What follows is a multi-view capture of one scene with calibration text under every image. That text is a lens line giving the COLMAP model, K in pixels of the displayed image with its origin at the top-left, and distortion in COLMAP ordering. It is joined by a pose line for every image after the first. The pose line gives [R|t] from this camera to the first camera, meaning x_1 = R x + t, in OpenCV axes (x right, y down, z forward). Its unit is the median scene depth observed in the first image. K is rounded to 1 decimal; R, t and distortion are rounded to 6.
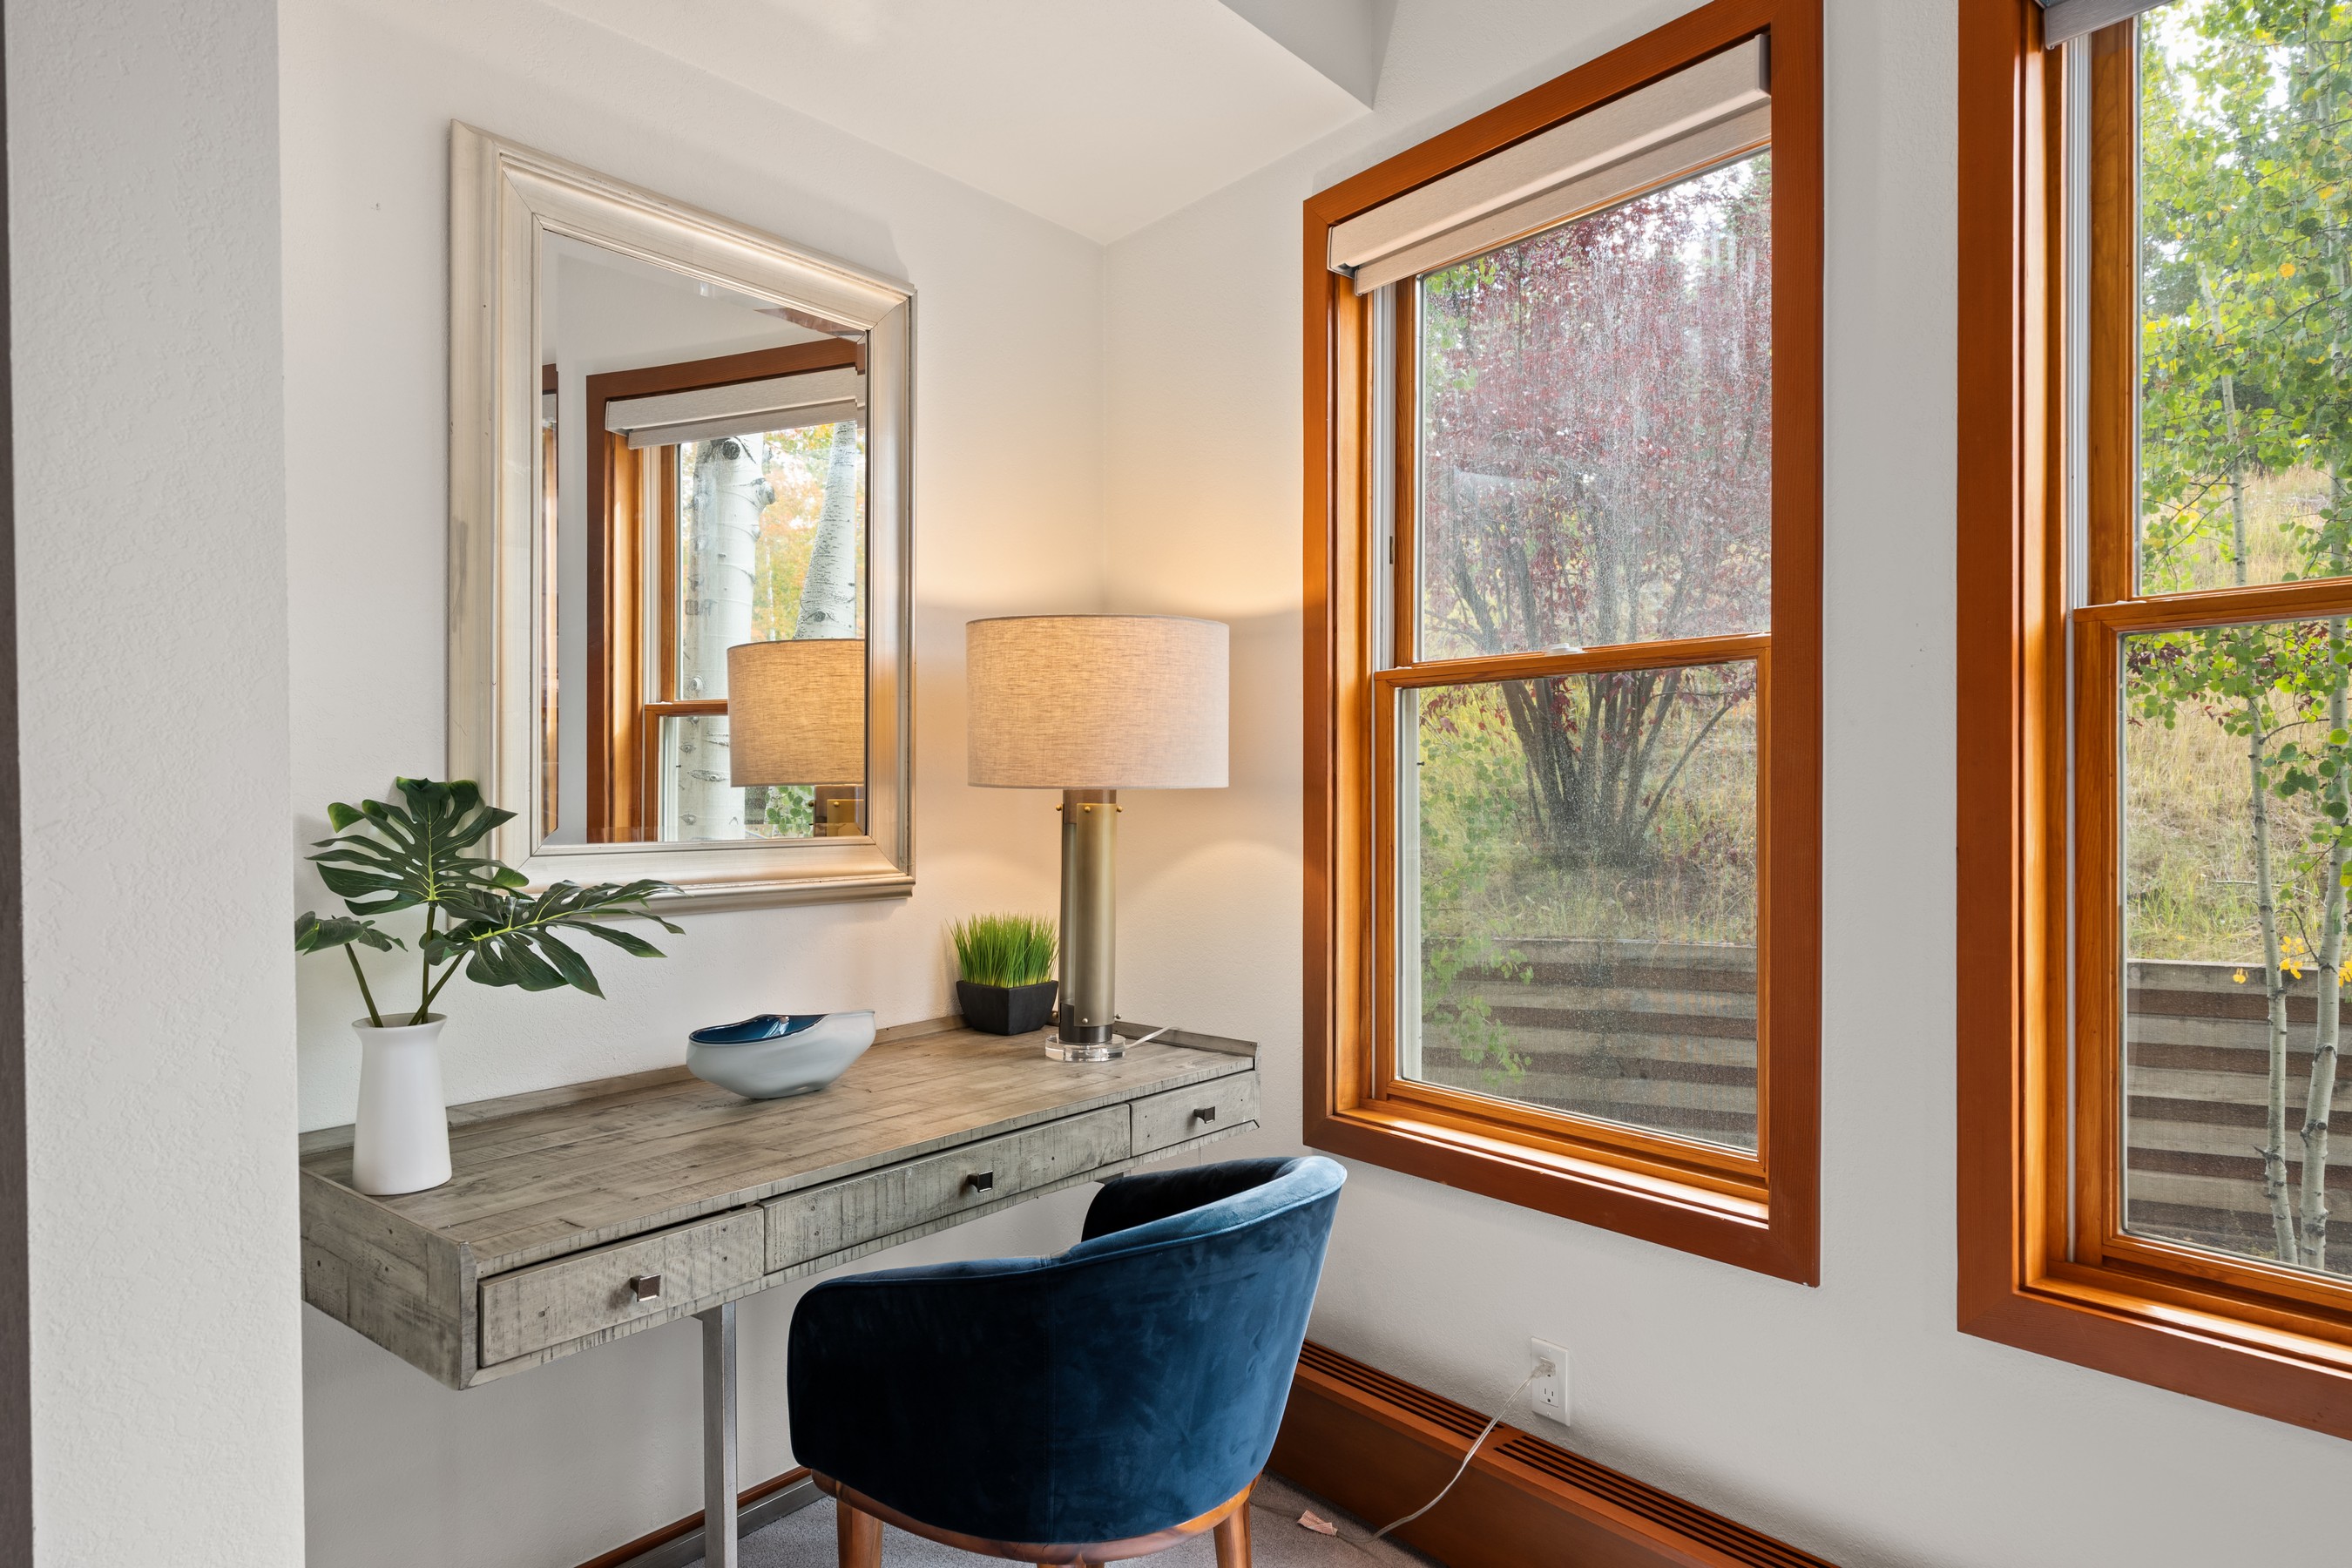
lens RADIAL K [[1429.8, 0, 1176.0], [0, 1429.8, 784.0], [0, 0, 1]] dist [0.002852, 0.000444]
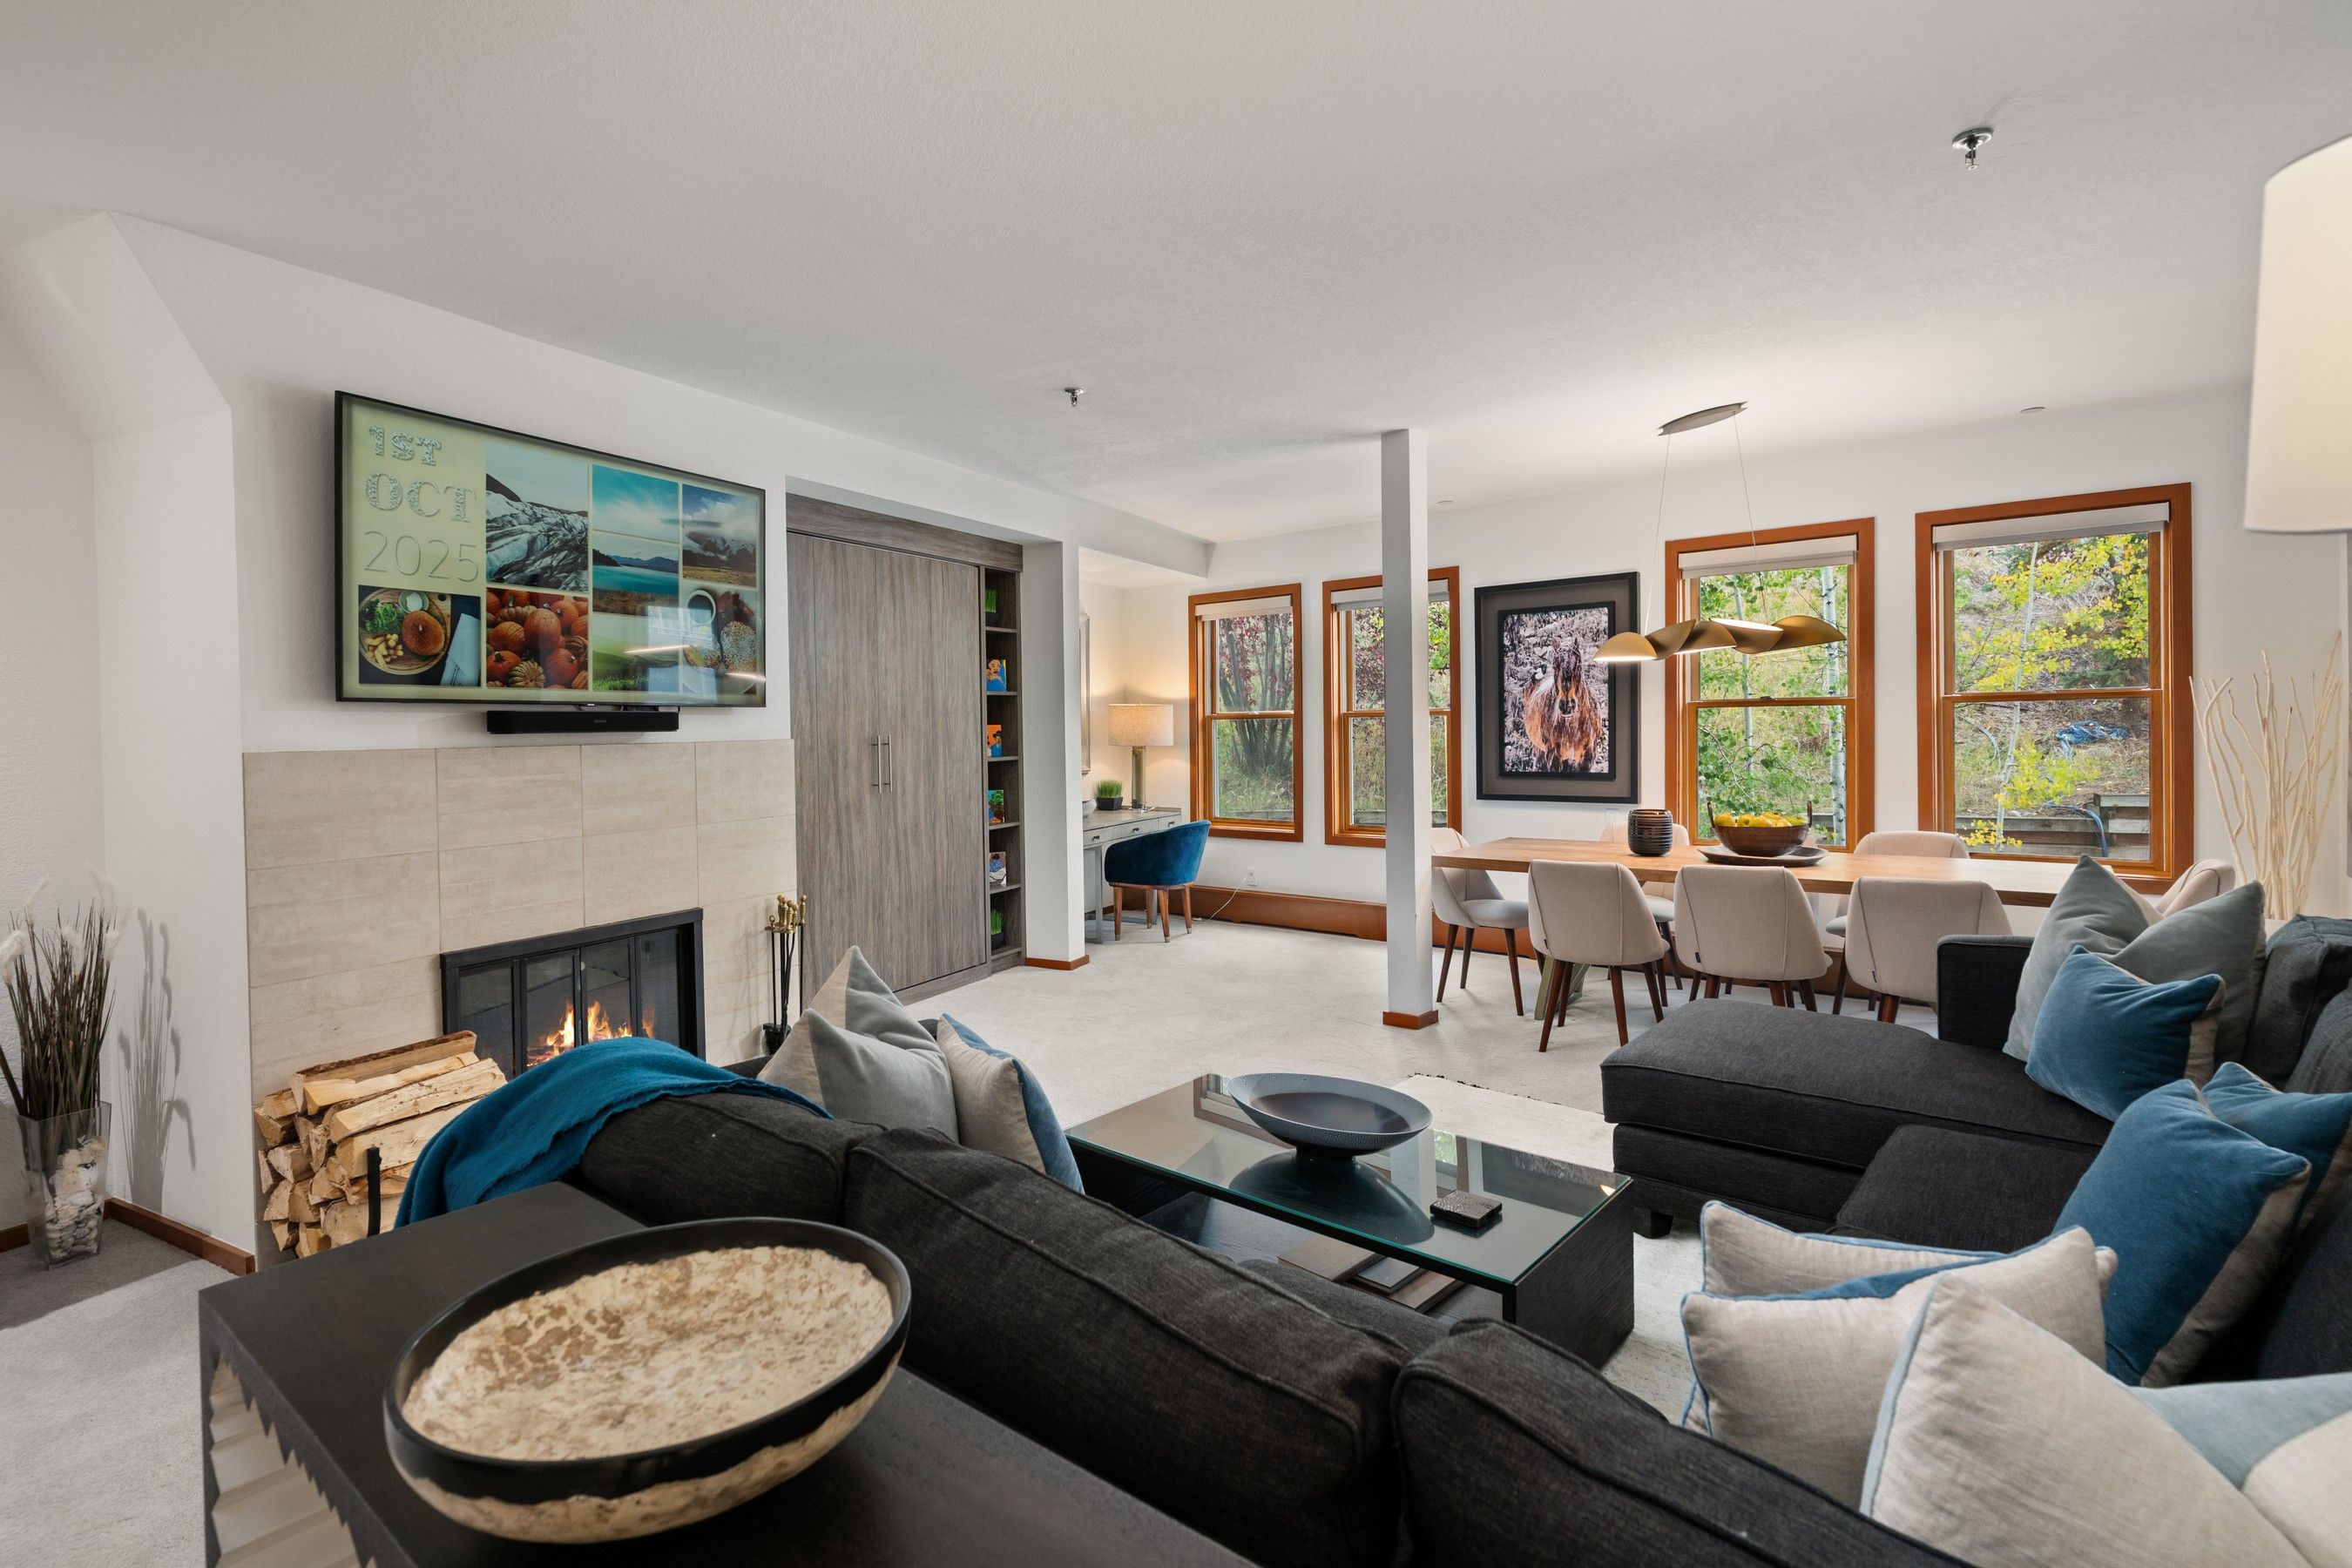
lens RADIAL K [[1146.3, 0, 1176.0], [0, 1146.3, 784.0], [0, 0, 1]] dist [0.000035, 0.000374]
pose [[0.979462, -0.018632, 0.200765, -0.603185], [0.008466, 0.998643, 0.051377, -0.052613], [-0.201450, -0.048623, 0.978291, -2.167228]]
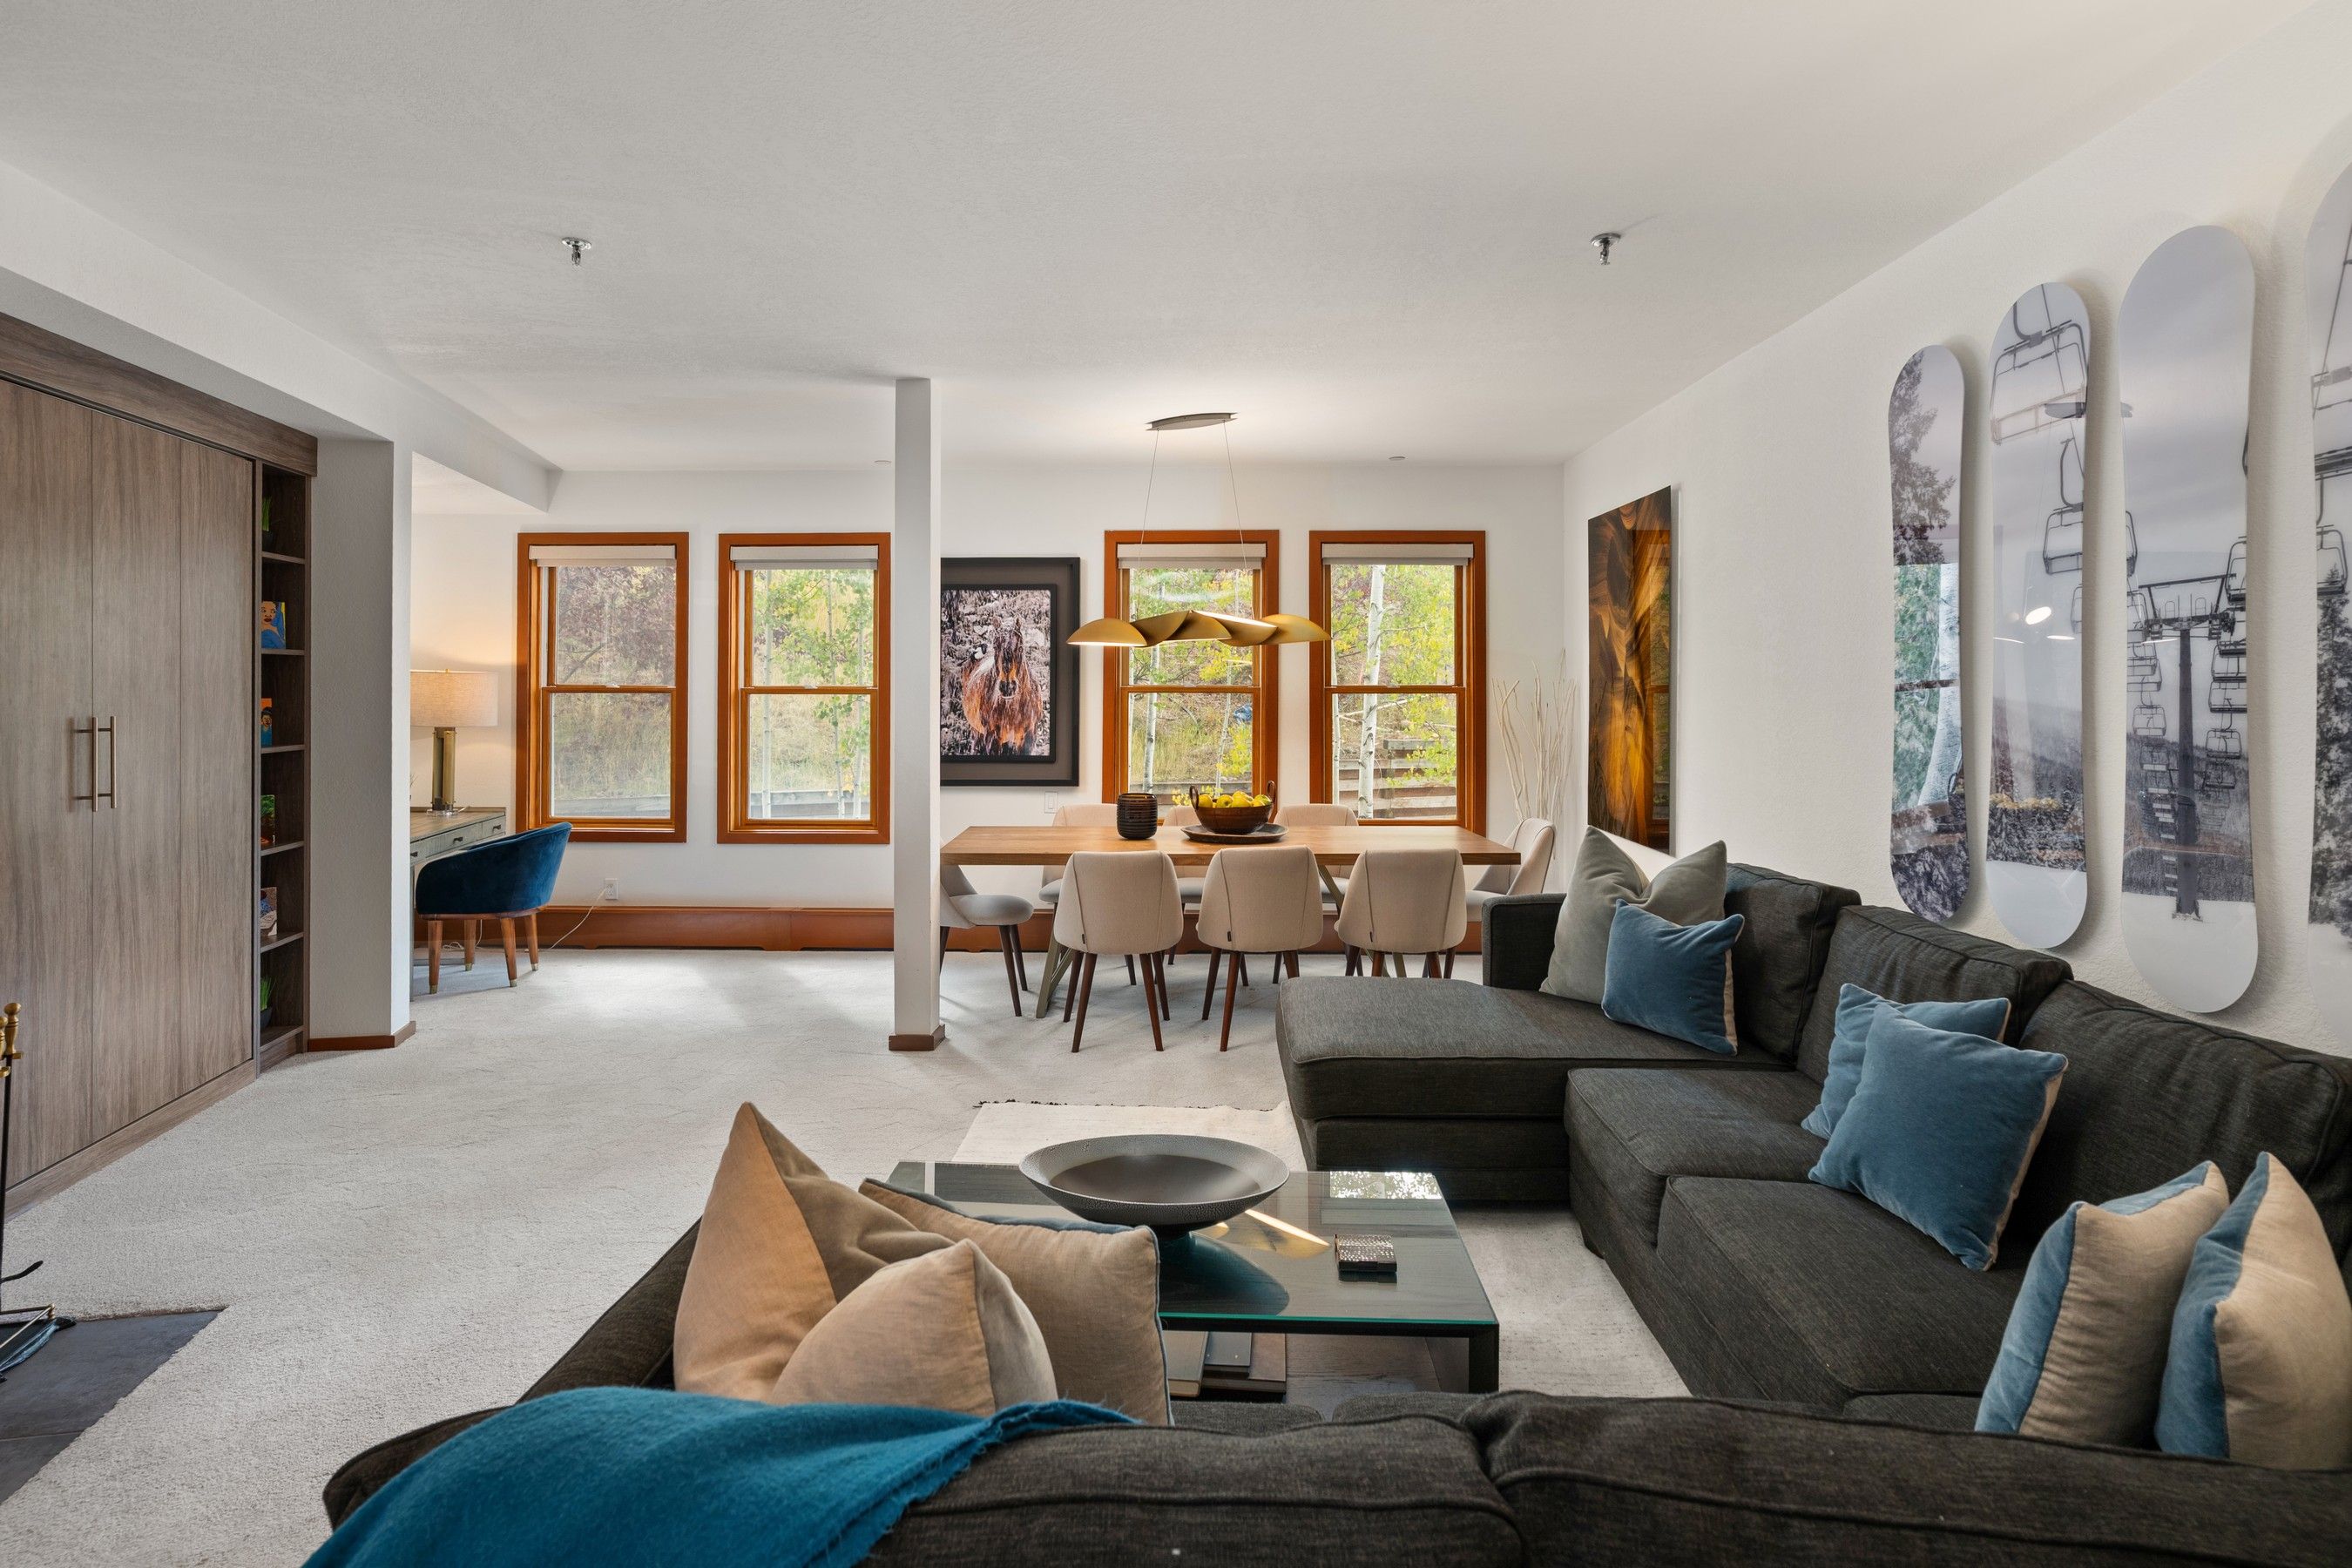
lens RADIAL K [[1174.5, 0, 1180.1], [0, 1174.5, 718.4], [0, 0, 1]] dist [0.002694, 0.001182]
pose [[0.638427, -0.008516, 0.769636, -0.965333], [-0.009286, 0.999781, 0.018765, -0.072224], [-0.769627, -0.019127, 0.638208, -1.746517]]
